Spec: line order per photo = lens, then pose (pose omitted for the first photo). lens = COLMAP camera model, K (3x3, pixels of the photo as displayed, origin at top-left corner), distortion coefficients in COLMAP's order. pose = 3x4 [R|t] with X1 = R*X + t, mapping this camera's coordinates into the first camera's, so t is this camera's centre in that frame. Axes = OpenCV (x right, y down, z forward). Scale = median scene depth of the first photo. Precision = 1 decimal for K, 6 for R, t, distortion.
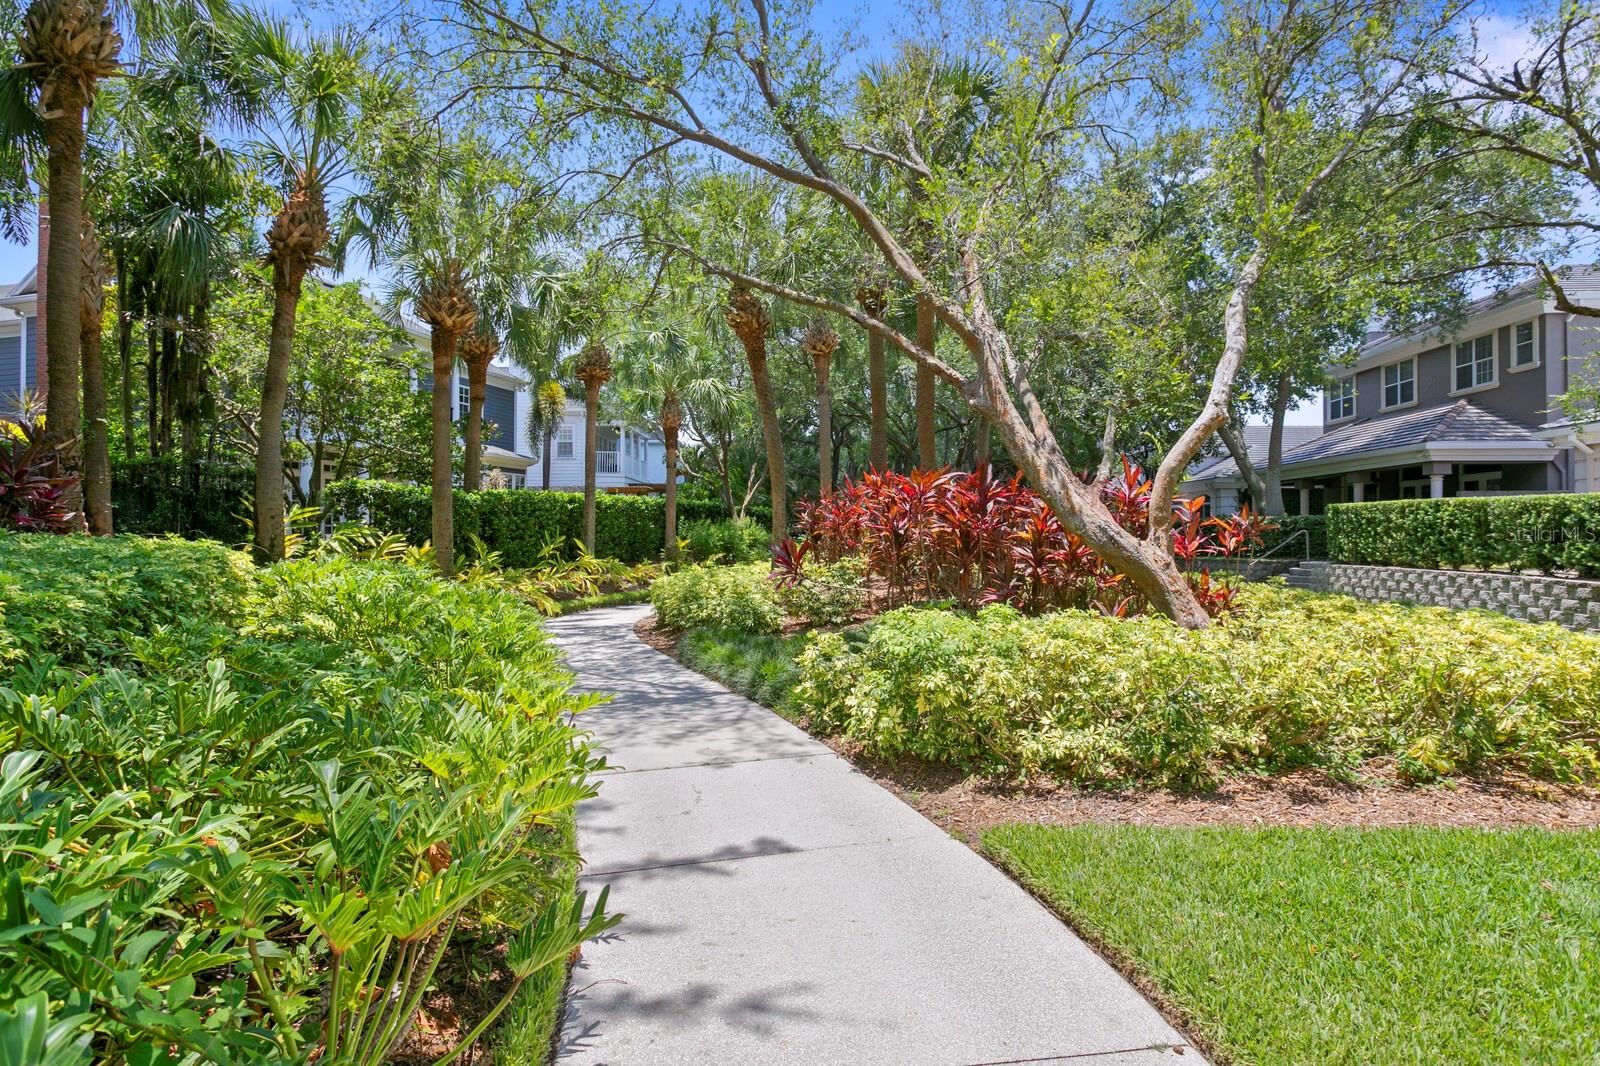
lens RADIAL K [[875.5, 0, 792.0], [0, 875.5, 528.3], [0, 0, 1]] dist [0.002831, -0.000275]
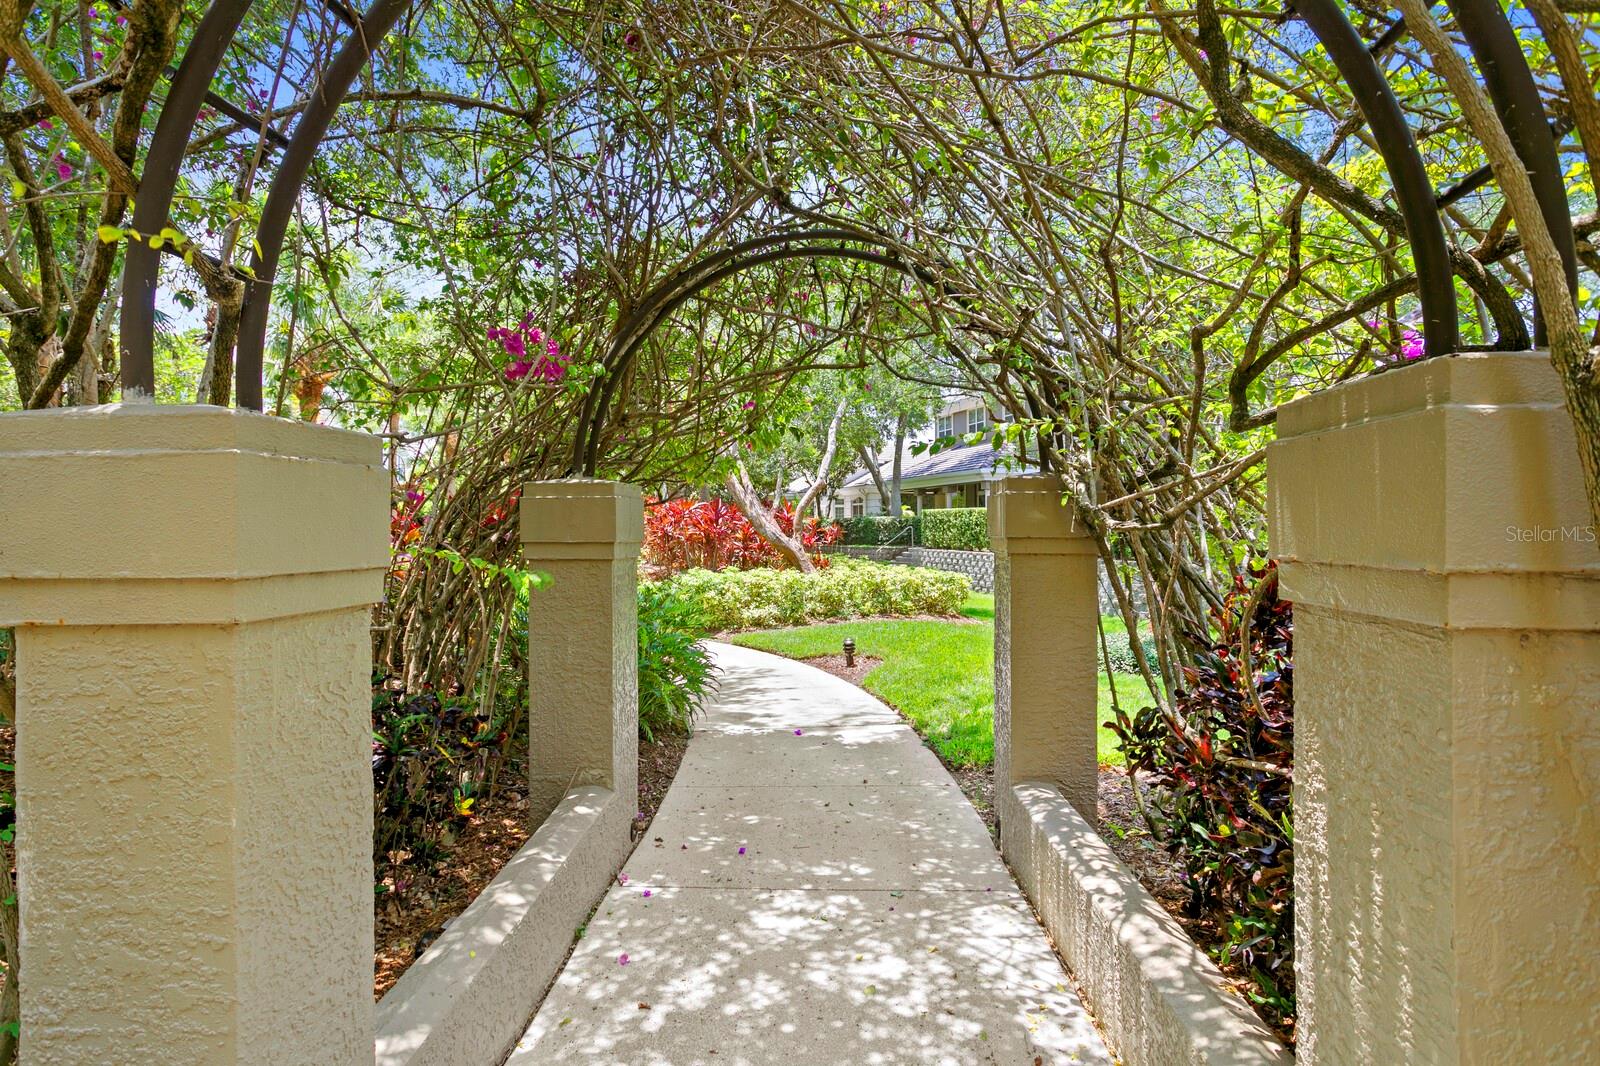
lens RADIAL K [[875.5, 0, 798.9], [0, 875.5, 536.3], [0, 0, 1]] dist [0.002831, -0.000275]
pose [[0.938468, -0.007336, 0.345289, -0.352857], [0.000588, 0.999807, 0.019645, -0.035387], [-0.345366, -0.018233, 0.938291, -1.105721]]
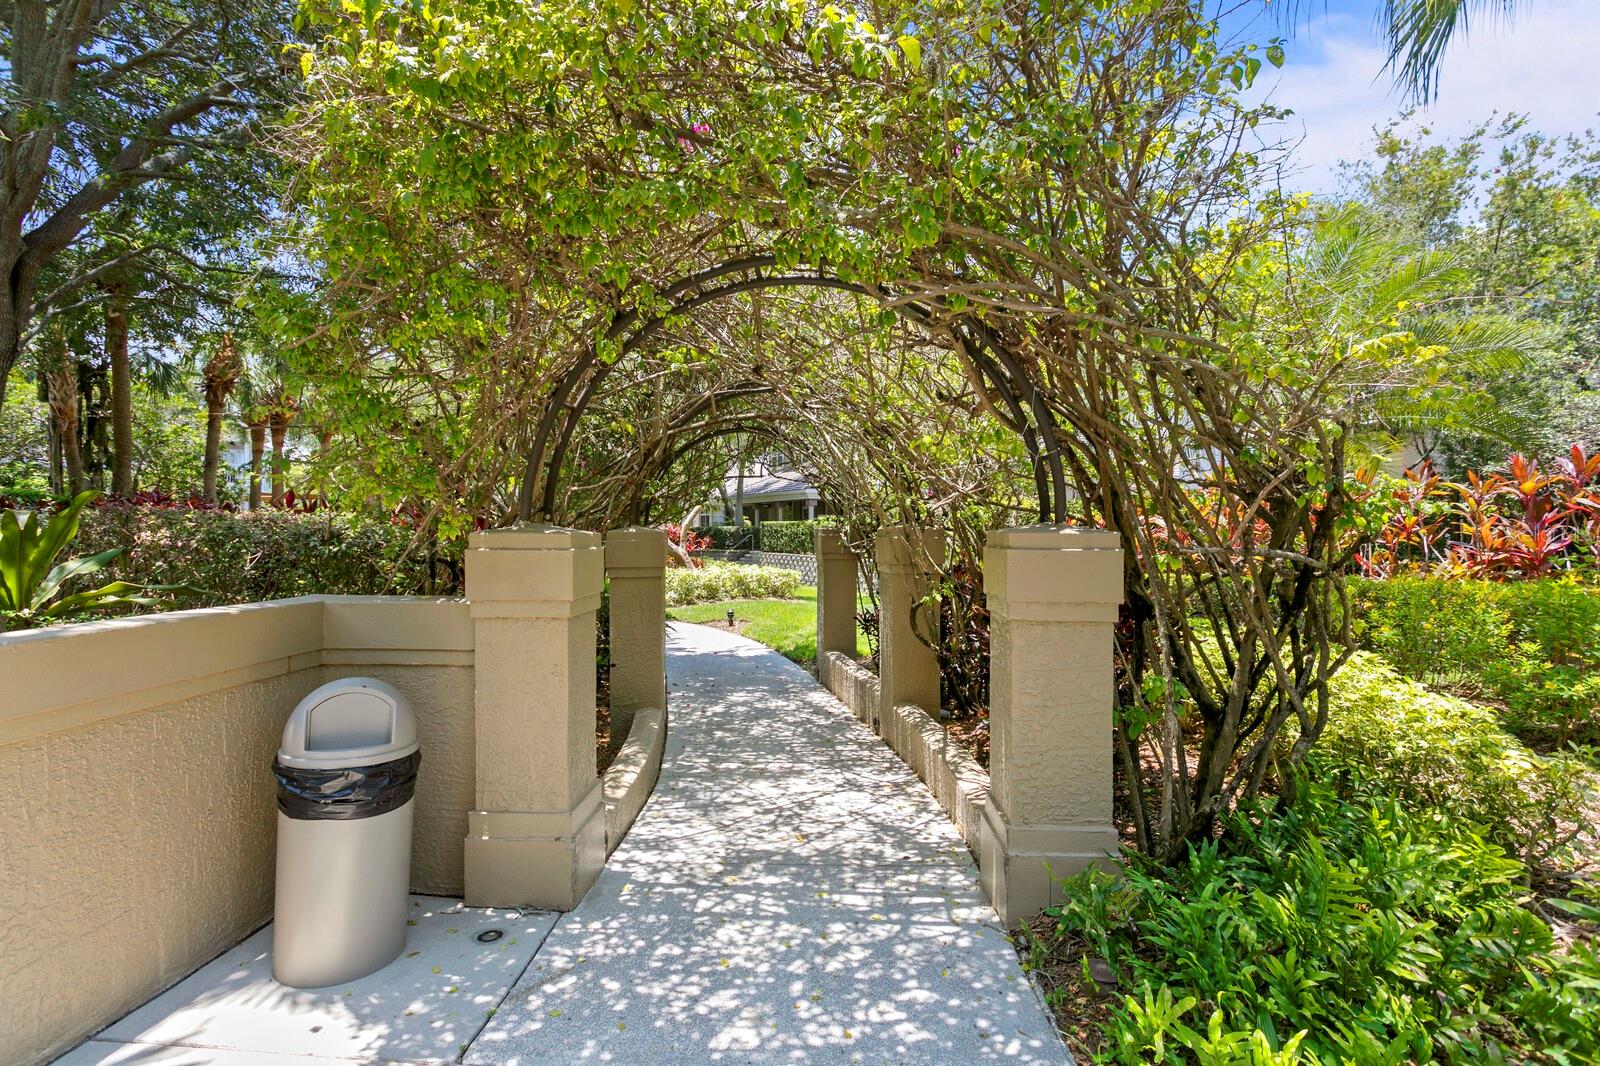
lens RADIAL K [[791.4, 0, 800.8], [0, 791.4, 536.9], [0, 0, 1]] dist [0.000138, 0.000000]
pose [[0.850586, -0.001363, 0.525834, -0.746250], [-0.008140, 0.999843, 0.015758, -0.070666], [-0.525773, -0.017683, 0.850441, -1.710471]]
